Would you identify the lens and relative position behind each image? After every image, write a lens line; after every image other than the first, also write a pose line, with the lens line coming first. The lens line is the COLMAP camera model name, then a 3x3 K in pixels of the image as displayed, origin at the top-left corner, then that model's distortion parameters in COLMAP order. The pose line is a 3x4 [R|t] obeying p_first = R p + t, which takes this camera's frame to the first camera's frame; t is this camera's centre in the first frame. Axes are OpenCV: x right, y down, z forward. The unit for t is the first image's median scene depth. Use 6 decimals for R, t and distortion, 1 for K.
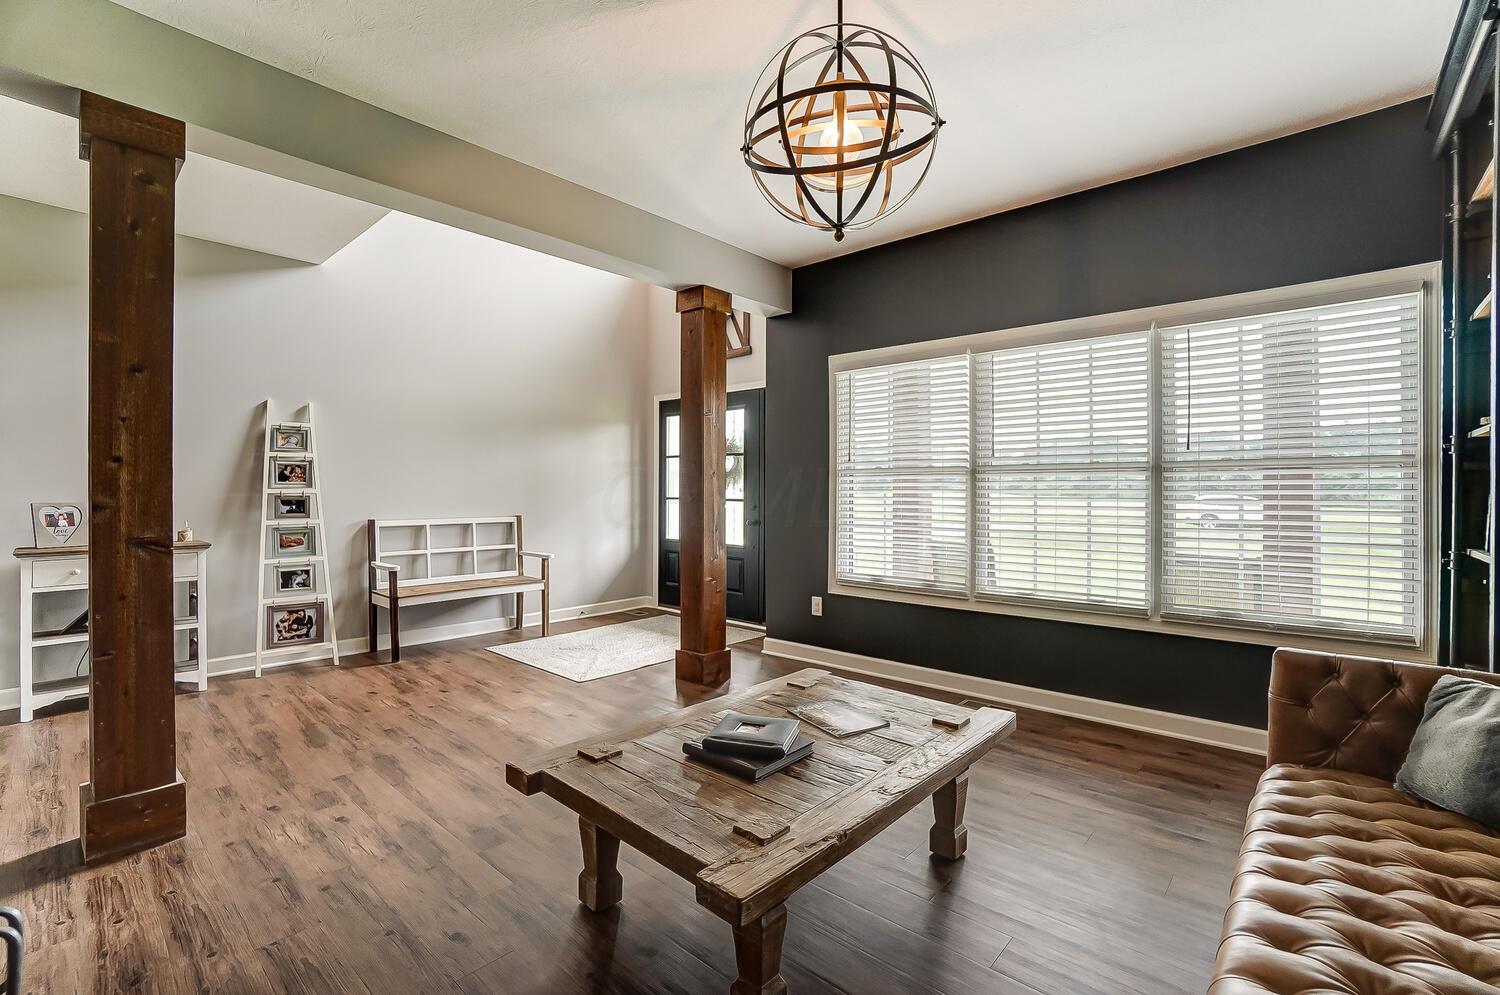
lens RADIAL K [[656.8, 0, 749.9], [0, 656.8, 490.2], [0, 0, 1]] dist [-0.000774, 0.000003]
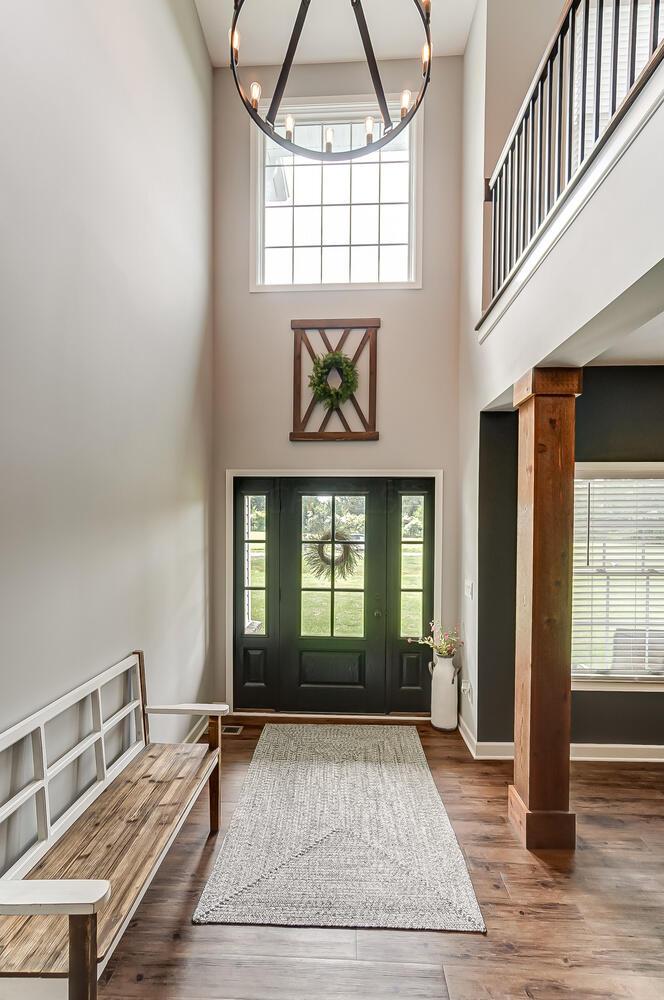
lens RADIAL K [[437.9, 0, 330.5], [0, 437.9, 534.5], [0, 0, 1]] dist [-0.000774, 0.000003]
pose [[0.775716, -0.014367, 0.630918, -0.454905], [0.001610, 0.999783, 0.020787, -0.080522], [-0.631080, -0.015109, 0.775571, 0.533476]]
